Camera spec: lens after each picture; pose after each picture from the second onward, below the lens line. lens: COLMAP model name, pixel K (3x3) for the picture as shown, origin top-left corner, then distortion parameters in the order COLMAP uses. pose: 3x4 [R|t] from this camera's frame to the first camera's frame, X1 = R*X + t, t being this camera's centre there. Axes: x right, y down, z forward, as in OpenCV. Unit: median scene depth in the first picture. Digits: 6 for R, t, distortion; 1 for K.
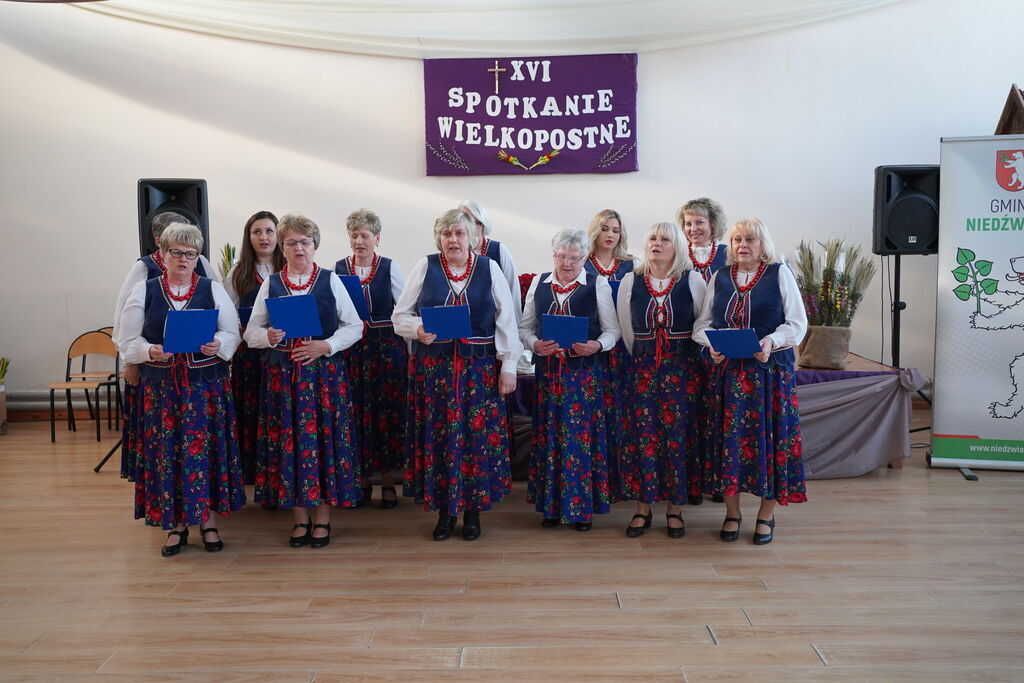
lens RADIAL K [[1036.5, 0, 512.0], [0, 1036.5, 341.5], [0, 0, 1]] dist [-0.036834, 0.182640]
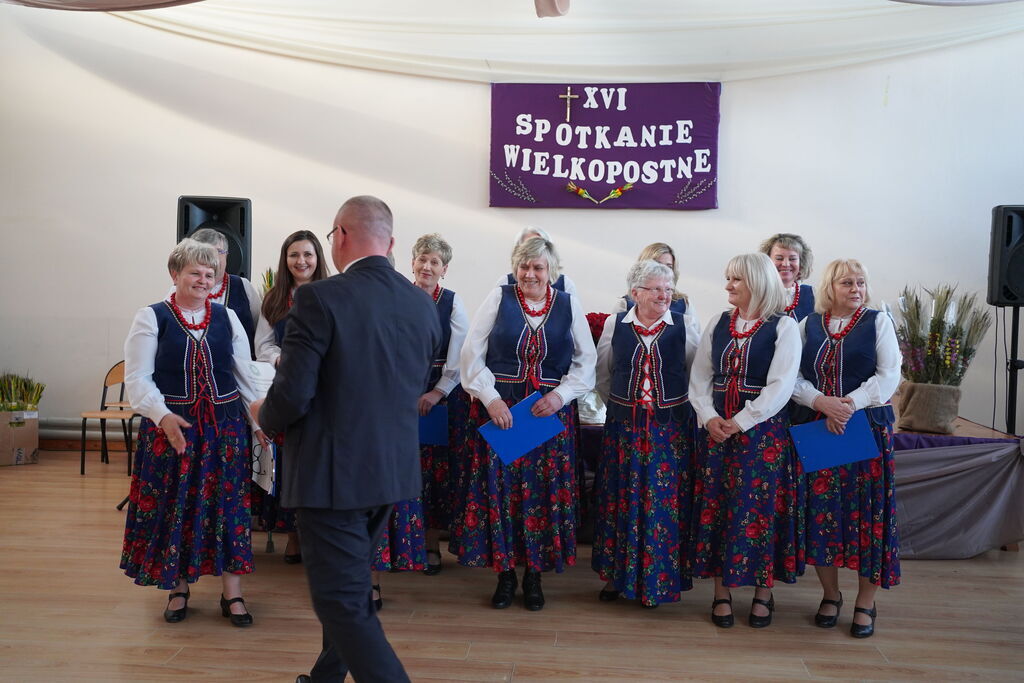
lens RADIAL K [[1036.5, 0, 512.0], [0, 1036.5, 341.5], [0, 0, 1]] dist [-0.036834, 0.182640]
pose [[0.997473, 0.038096, -0.059967, -0.001428], [-0.040705, 0.998249, -0.042915, 0.001067], [0.058227, 0.045247, 0.997277, 0.073216]]
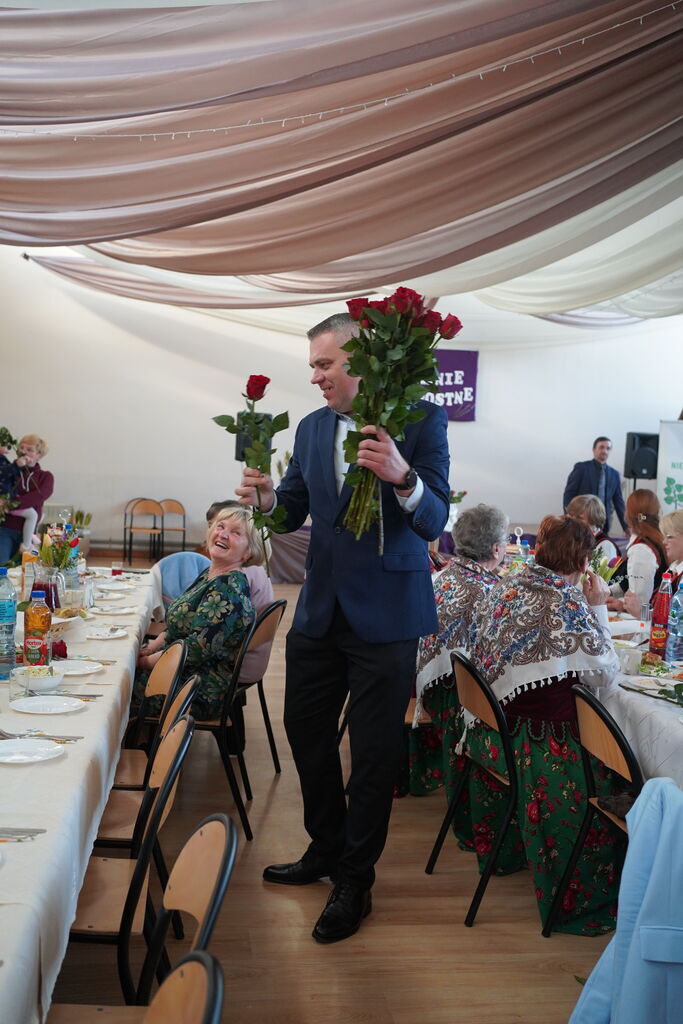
lens RADIAL K [[1036.5, 0, 341.5], [0, 1036.5, 512.0], [0, 0, 1]] dist [-0.036834, 0.182640]
pose [[0.984477, 0.052518, 0.167475, -0.360106], [-0.044360, 0.997657, -0.052086, 0.075608], [-0.169818, 0.043848, 0.984499, -0.586502]]
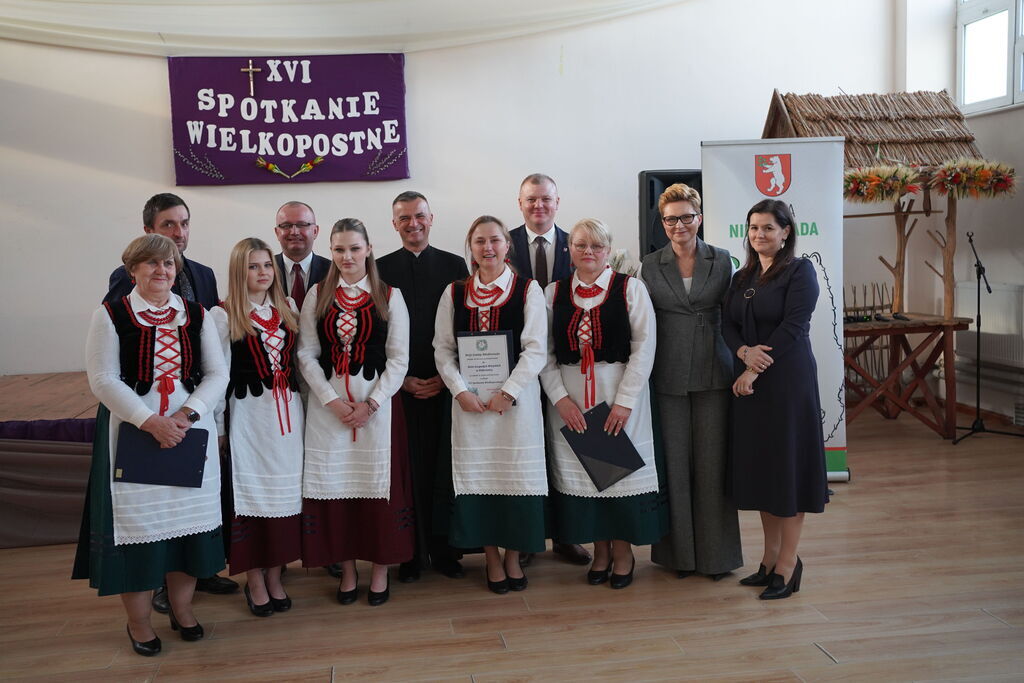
lens RADIAL K [[1032.4, 0, 516.4], [0, 1032.4, 334.5], [0, 0, 1]] dist [-0.041463, 0.191411]
pose [[0.986407, -0.033397, 0.160891, 0.062506], [0.035363, 0.999331, -0.009366, -0.010609], [-0.160471, 0.014929, 0.986928, 0.062499]]
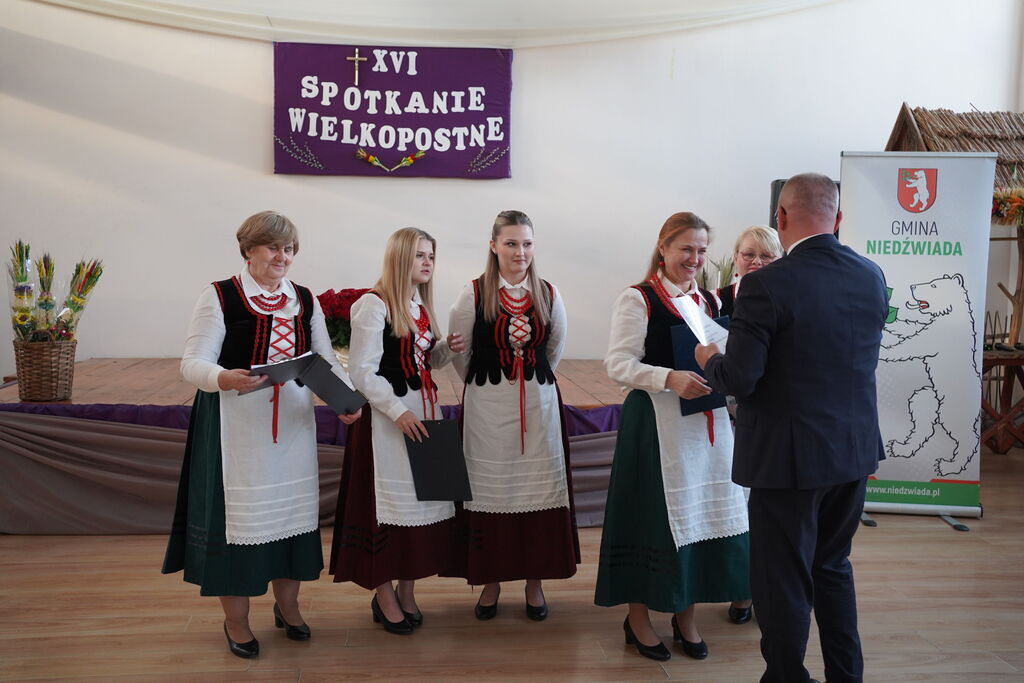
lens RADIAL K [[1032.5, 0, 512.0], [0, 1032.5, 341.5], [0, 0, 1]] dist [-0.046778, 0.201920]
pose [[0.990842, 0.020028, 0.133533, 0.004215], [-0.018201, 0.999724, -0.014887, -0.006945], [-0.133795, 0.012320, 0.990932, 0.101566]]
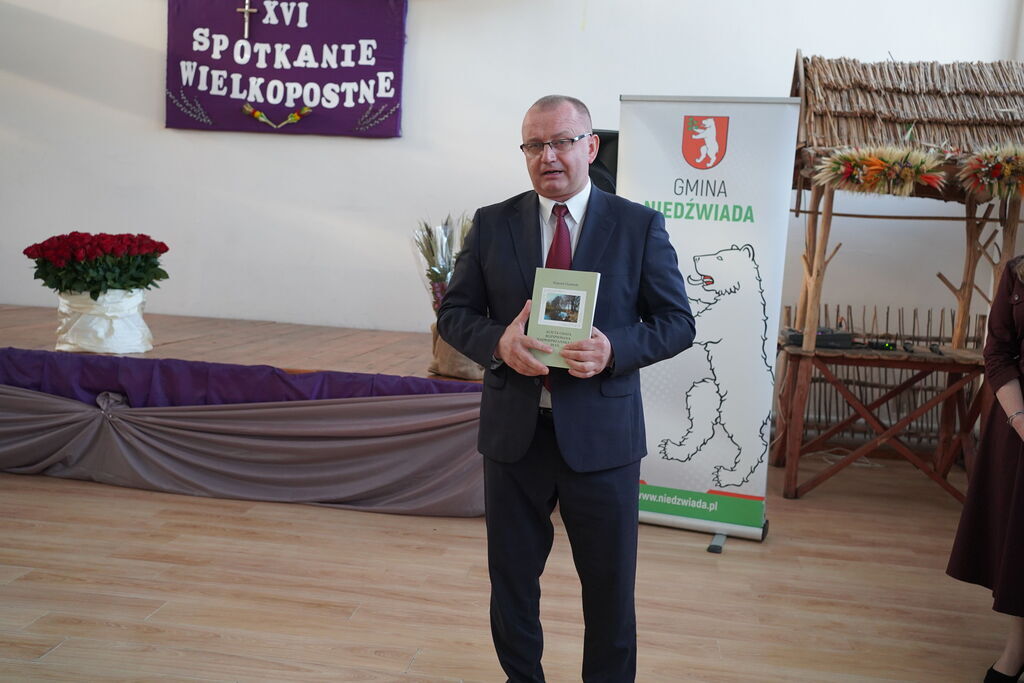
lens RADIAL K [[1036.5, 0, 512.0], [0, 1036.5, 341.5], [0, 0, 1]] dist [-0.036834, 0.182640]
pose [[0.990838, 0.083266, -0.106330, 0.320021], [-0.083891, 0.996474, -0.001417, -0.002767], [0.105837, 0.010324, 0.994330, 0.161182]]
